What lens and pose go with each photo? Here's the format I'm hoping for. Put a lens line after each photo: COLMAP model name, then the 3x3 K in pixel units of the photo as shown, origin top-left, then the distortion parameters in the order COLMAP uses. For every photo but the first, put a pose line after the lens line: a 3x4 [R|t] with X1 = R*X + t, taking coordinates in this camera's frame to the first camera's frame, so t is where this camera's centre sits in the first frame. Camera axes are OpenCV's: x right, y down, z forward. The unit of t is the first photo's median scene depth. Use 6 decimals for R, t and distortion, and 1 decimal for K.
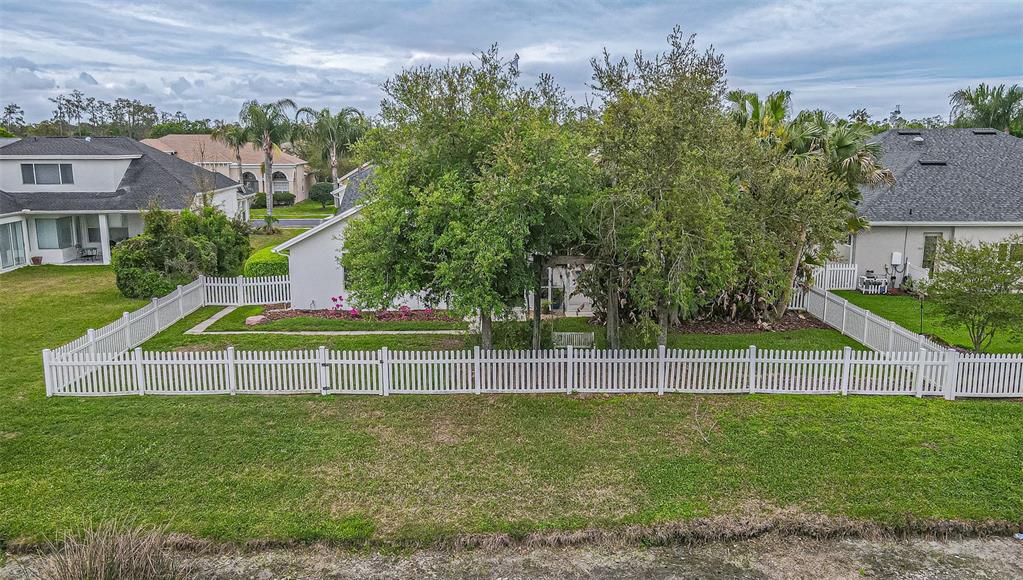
lens RADIAL K [[778.6, 0, 511.5], [0, 778.6, 290.0], [0, 0, 1]] dist [0.003979, 0.004897]
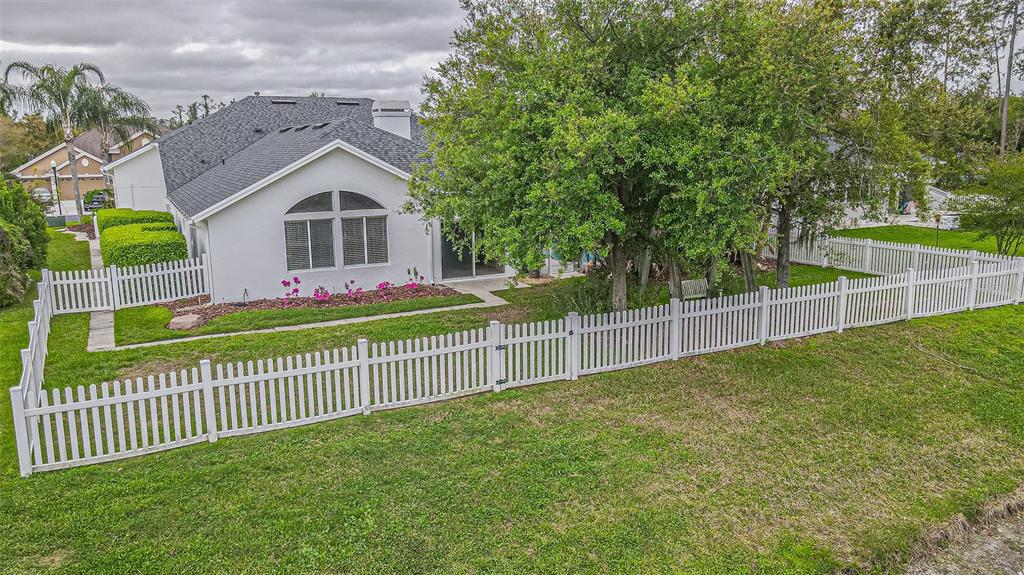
lens RADIAL K [[759.2, 0, 514.9], [0, 759.2, 287.4], [0, 0, 1]] dist [-0.003669, 0.038212]
pose [[0.895502, -0.096176, 0.434541, -0.508701], [0.094909, 0.995180, 0.024672, 0.027867], [-0.434820, 0.019148, 0.900314, 0.388228]]
